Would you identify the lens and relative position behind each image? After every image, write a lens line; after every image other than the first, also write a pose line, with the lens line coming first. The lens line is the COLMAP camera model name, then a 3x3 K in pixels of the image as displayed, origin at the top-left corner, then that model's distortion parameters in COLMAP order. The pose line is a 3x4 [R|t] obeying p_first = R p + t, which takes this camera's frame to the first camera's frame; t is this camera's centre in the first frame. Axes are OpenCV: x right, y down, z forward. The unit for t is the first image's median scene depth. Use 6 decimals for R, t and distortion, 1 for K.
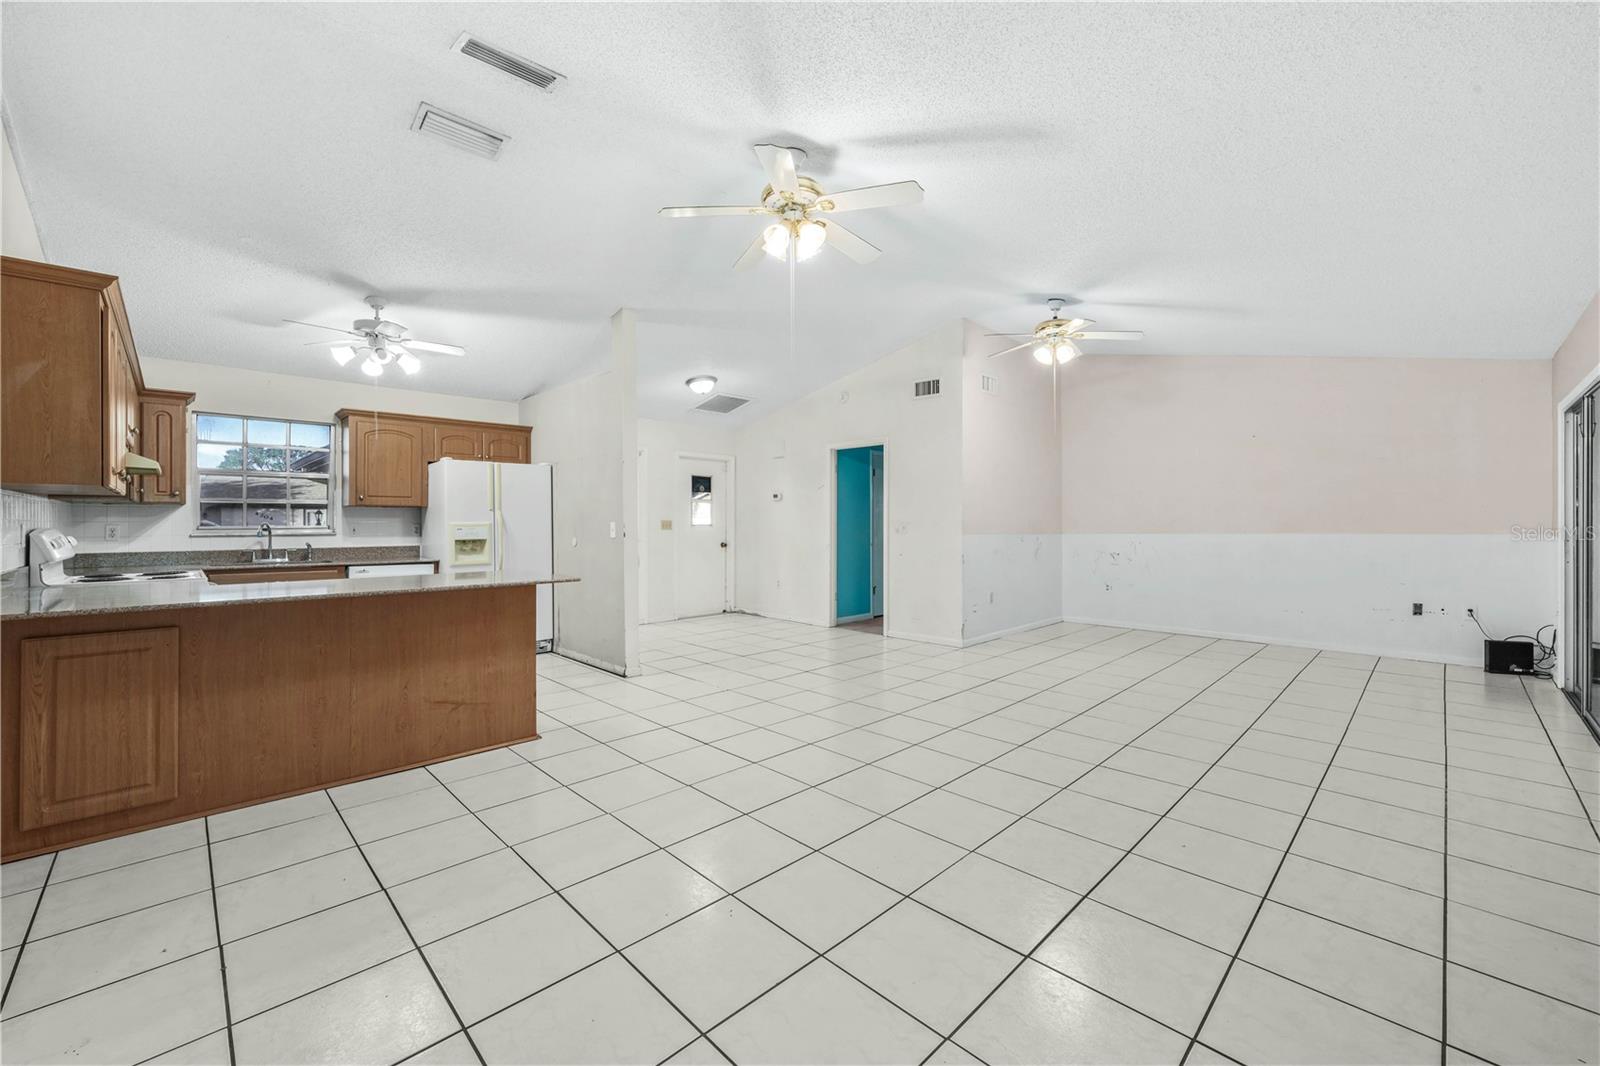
lens RADIAL K [[643.5, 0, 796.0], [0, 643.5, 519.9], [0, 0, 1]] dist [-0.002680, 0.002232]
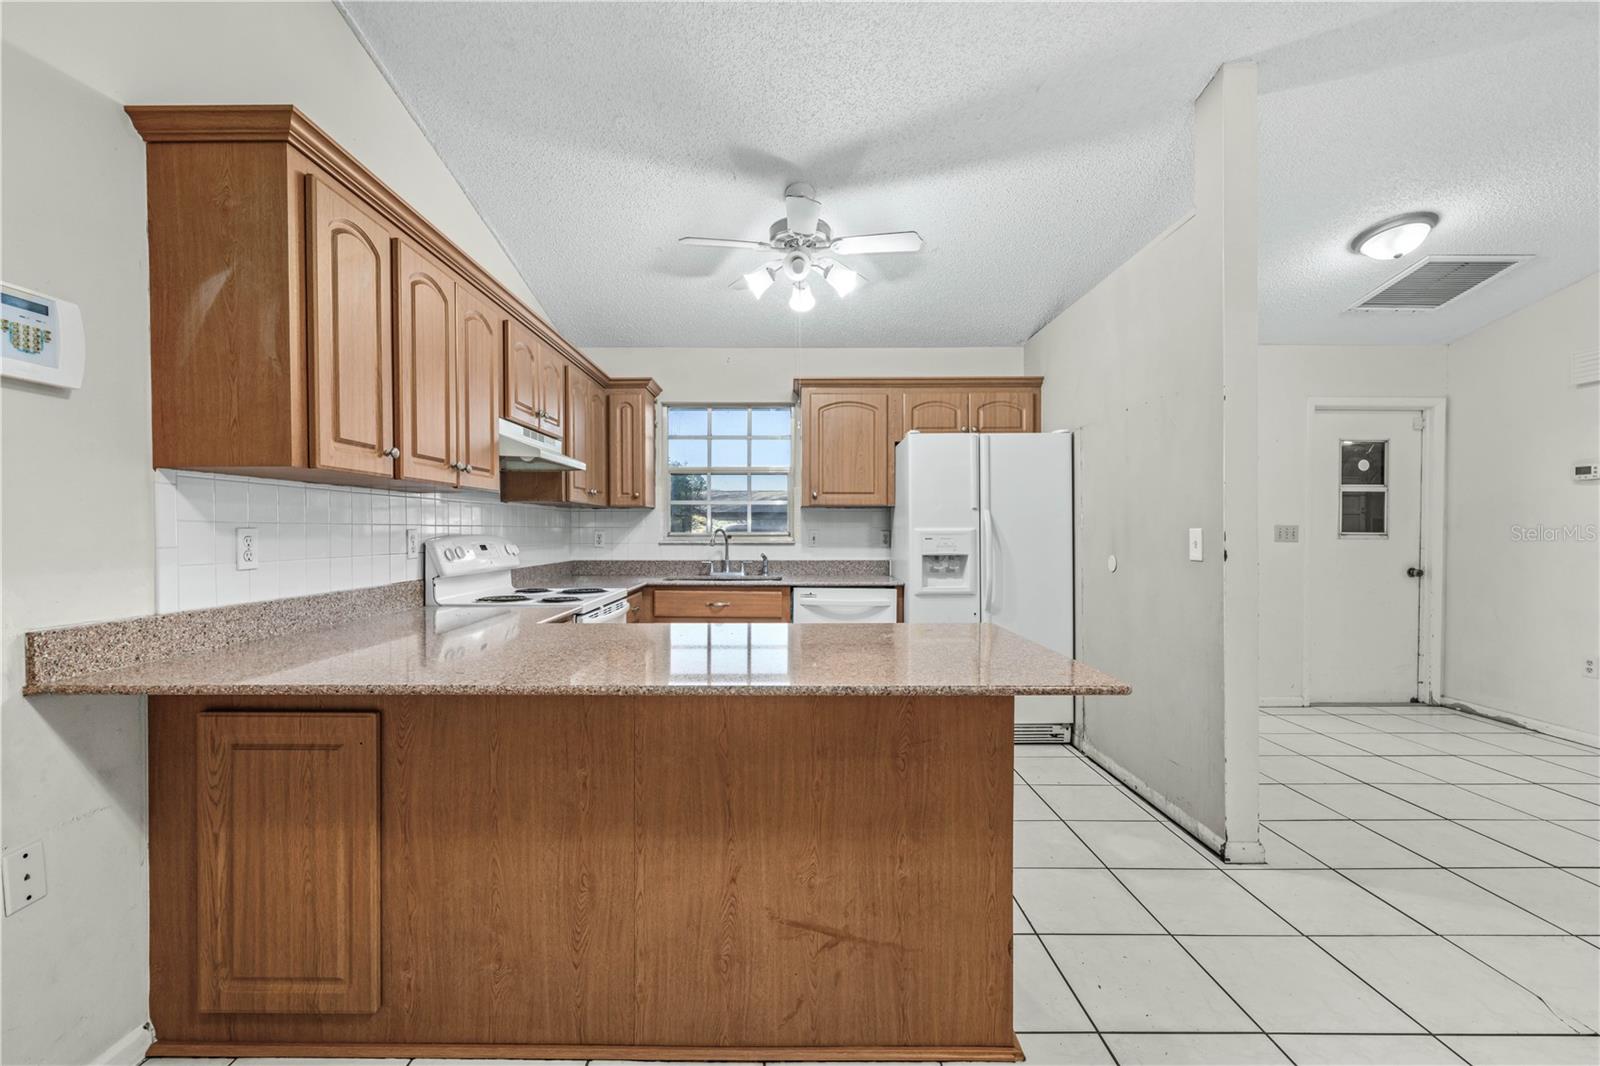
lens RADIAL K [[666.1, 0, 792.5], [0, 666.1, 535.7], [0, 0, 1]] dist [-0.004816, 0.000251]
pose [[0.711462, 0.008415, -0.702674, -0.156852], [0.001788, 0.999903, 0.013785, 0.002048], [0.702722, -0.011064, 0.711378, 0.453638]]
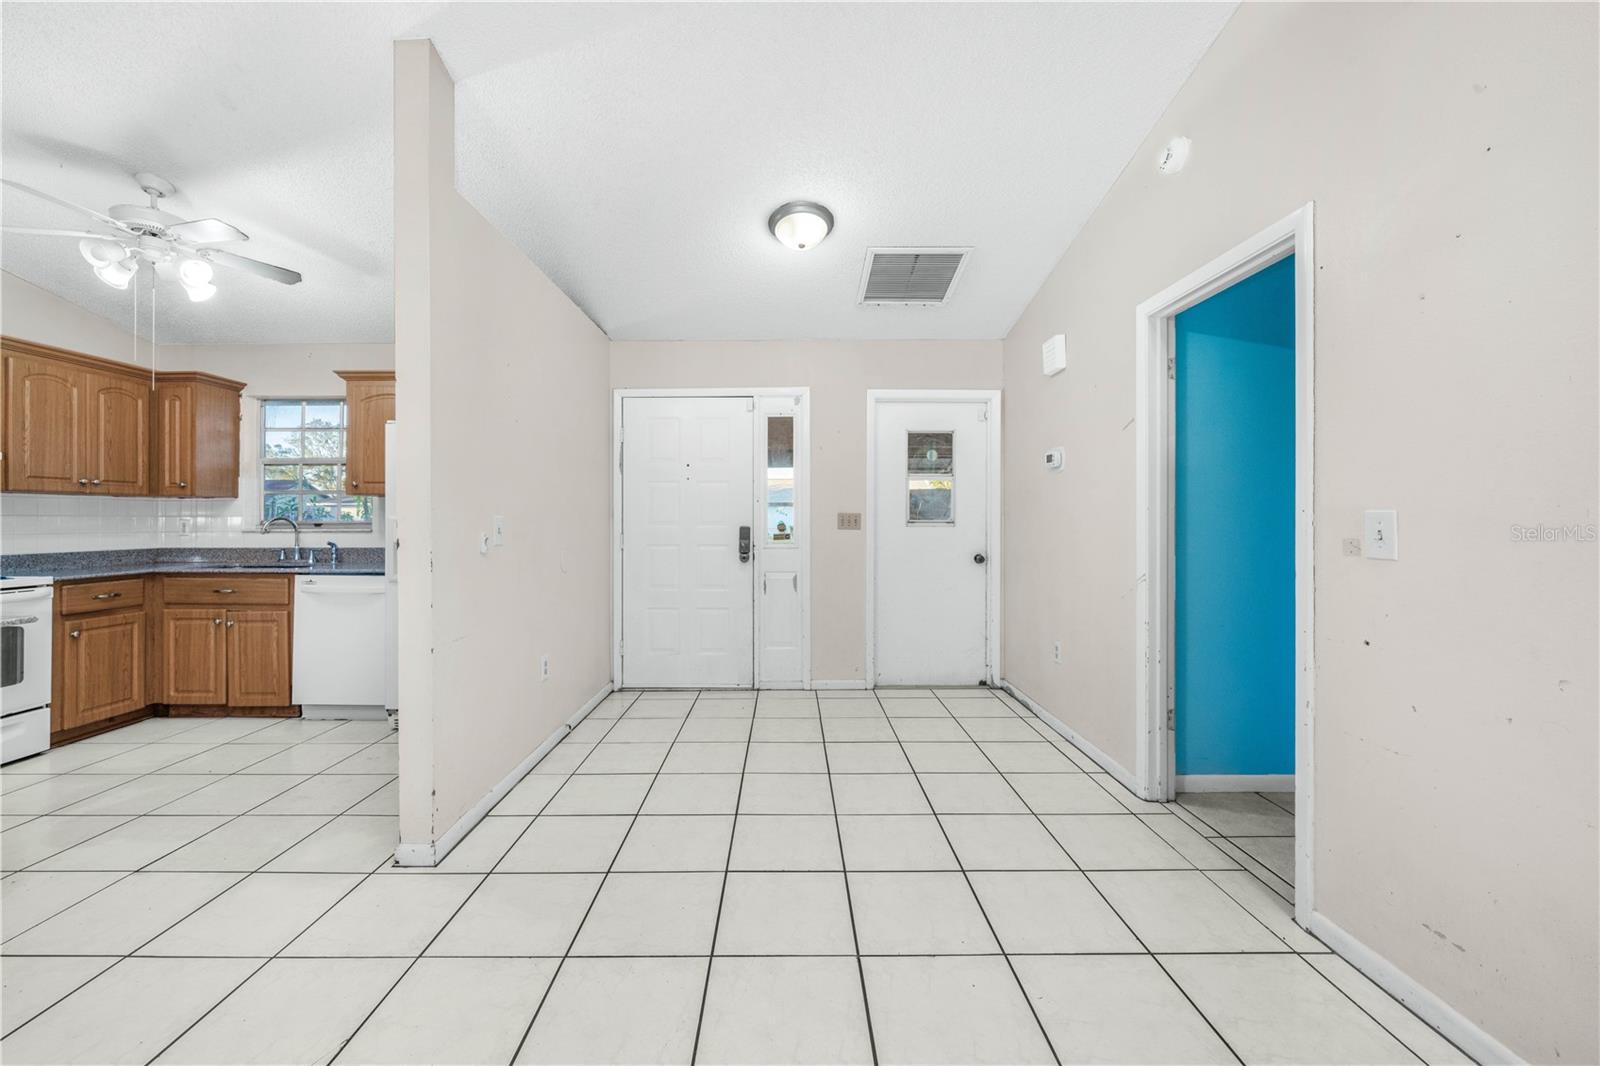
lens RADIAL K [[593.2, 0, 818.5], [0, 593.2, 513.4], [0, 0, 1]] dist [-0.003827, 0.000665]
pose [[0.714037, -0.006442, -0.700079, 0.229565], [0.003567, 0.999978, -0.005563, 0.006455], [0.700099, 0.001474, 0.714044, 0.931844]]
